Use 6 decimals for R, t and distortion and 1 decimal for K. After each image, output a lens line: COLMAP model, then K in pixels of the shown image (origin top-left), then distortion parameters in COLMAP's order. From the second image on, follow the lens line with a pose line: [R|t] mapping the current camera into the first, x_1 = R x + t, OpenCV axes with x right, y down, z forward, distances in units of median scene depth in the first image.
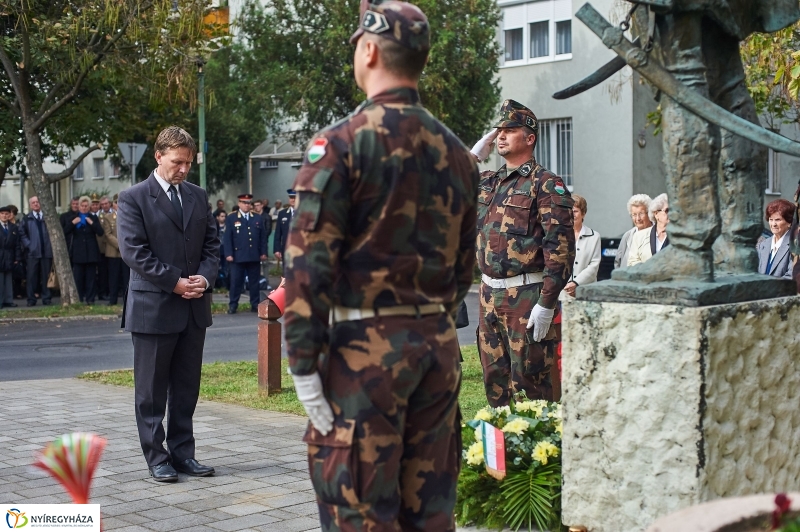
lens RADIAL K [[1154.4, 0, 405.1], [0, 1154.4, 269.1], [0, 0, 1]] dist [-0.092000, 0.000000]
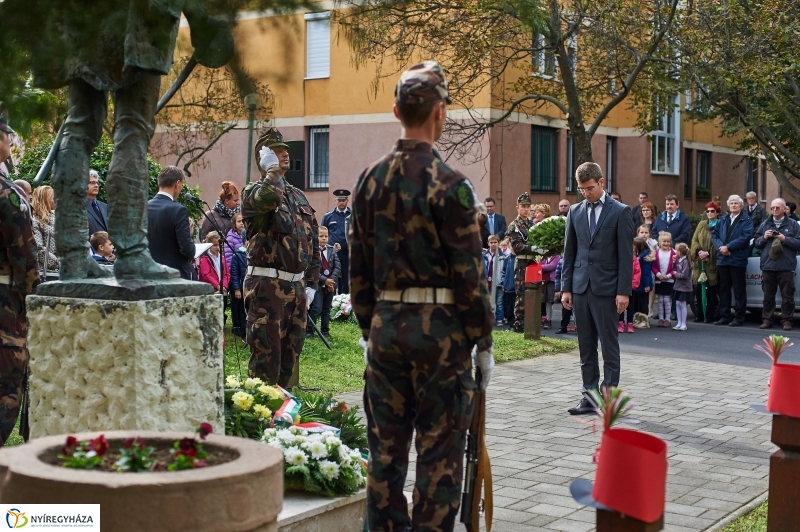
lens RADIAL K [[1154.4, 0, 400.9], [0, 1154.4, 268.9], [0, 0, 1]] dist [-0.092000, 0.000000]
pose [[0.210355, 0.055419, -0.976053, 1.615940], [-0.049423, 0.997718, 0.045998, -0.081494], [0.976375, 0.038564, 0.212614, 1.063386]]
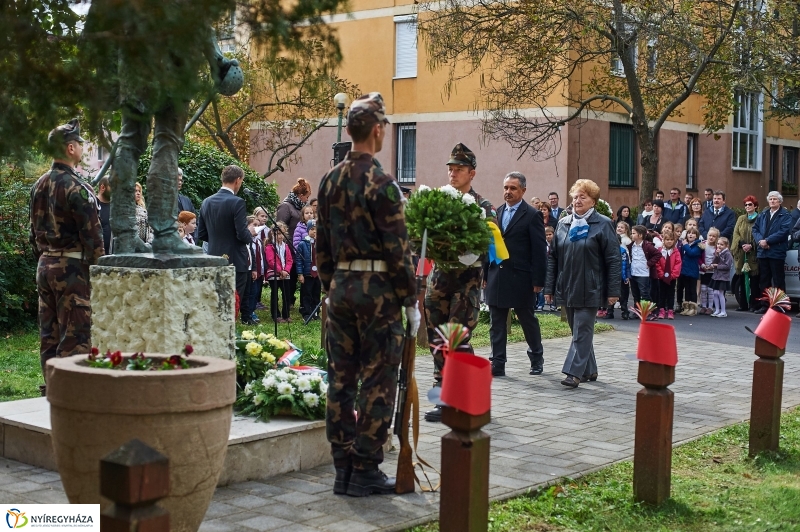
lens RADIAL K [[1154.4, 0, 401.1], [0, 1154.4, 264.5], [0, 0, 1]] dist [-0.092000, 0.000000]
pose [[0.116549, 0.058562, -0.991457, 2.052981], [-0.054470, 0.997135, 0.052494, -0.089710], [0.991690, 0.047887, 0.119404, 1.188371]]
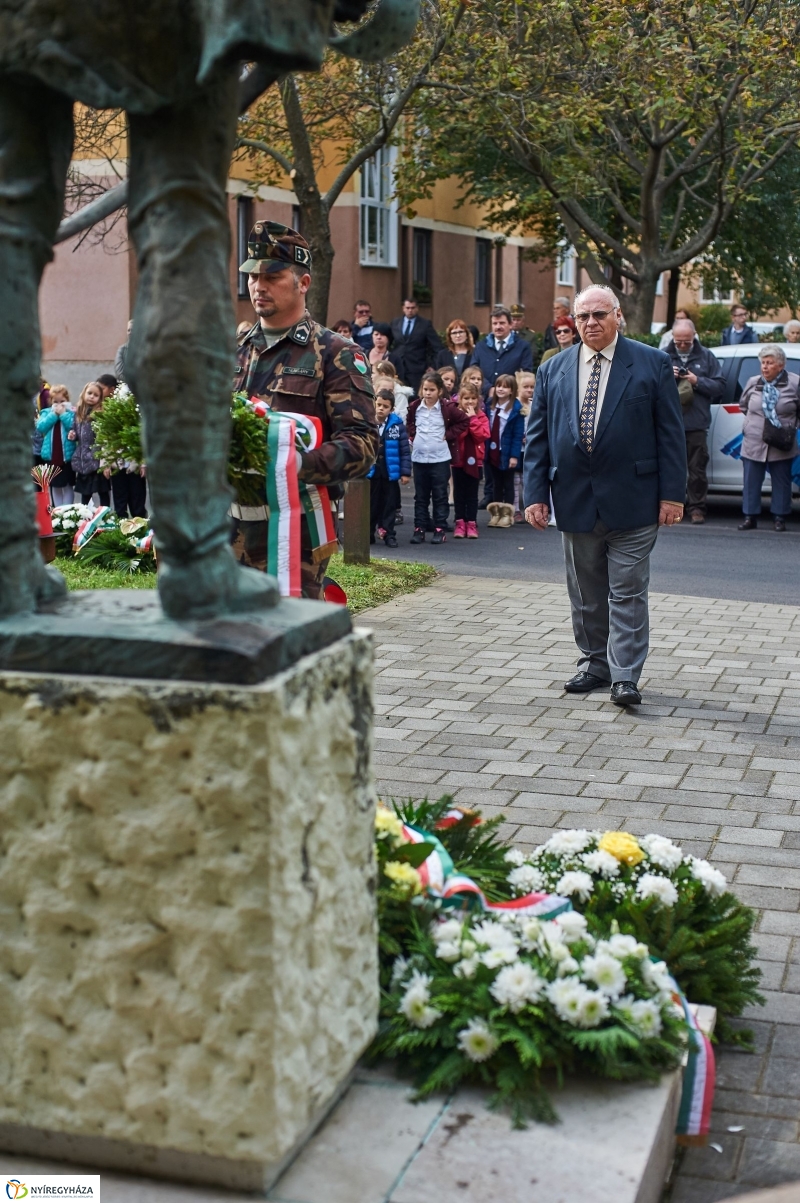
lens RADIAL K [[1735.9, 0, 408.0], [0, 1735.9, 596.8], [0, 0, 1]] dist [-0.092000, 0.000000]
pose [[0.487189, 0.145172, -0.861145, 0.982669], [-0.043039, 0.988879, 0.142357, -0.113245], [0.872235, -0.032292, 0.488019, 0.760581]]
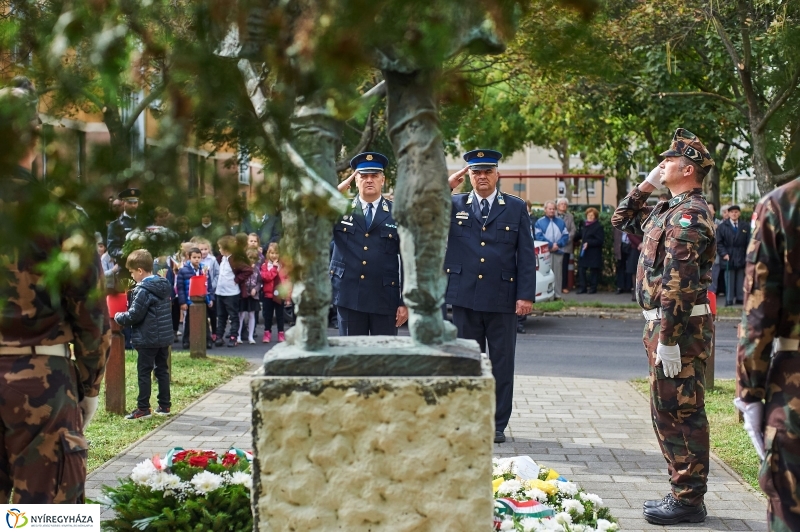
lens RADIAL K [[1154.4, 0, 402.3], [0, 1154.4, 272.3], [0, 0, 1]] dist [-0.092000, 0.000000]
pose [[0.684918, 0.046287, -0.727148, 0.942410], [-0.035009, 0.998918, 0.030610, -0.078457], [0.727778, 0.004491, 0.685798, 0.410115]]
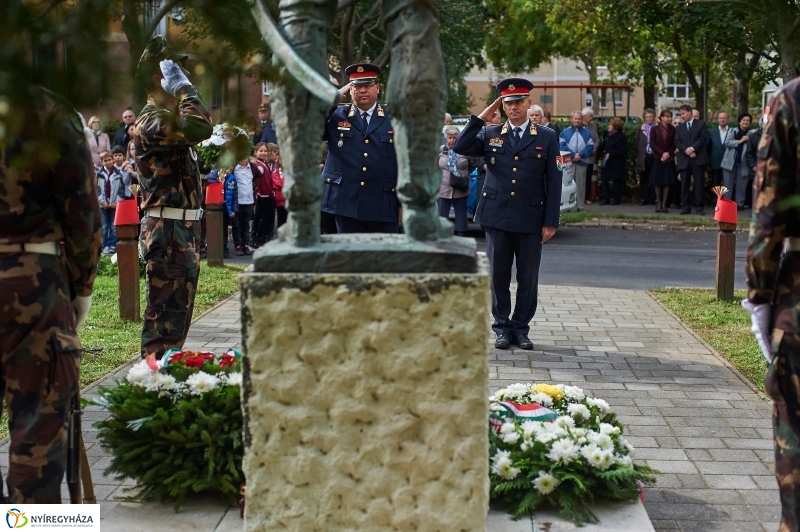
lens RADIAL K [[1154.4, 0, 395.2], [0, 1154.4, 265.8], [0, 0, 1]] dist [-0.092000, 0.000000]
pose [[0.663883, 0.098938, -0.741263, 0.939519], [-0.035246, 0.994248, 0.101138, -0.064328], [0.747005, -0.041017, 0.663551, 0.446566]]
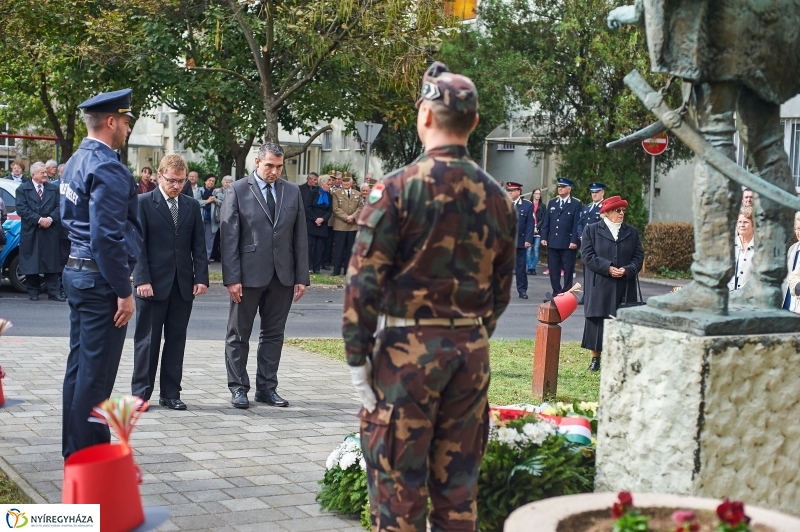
lens RADIAL K [[1154.4, 0, 424.1], [0, 1154.4, 270.7], [0, 0, 1]] dist [-0.092000, 0.000000]
pose [[0.977920, 0.072487, -0.196005, 0.186604], [-0.068312, 0.997271, 0.027984, -0.044039], [0.197499, -0.013976, 0.980204, -0.191108]]
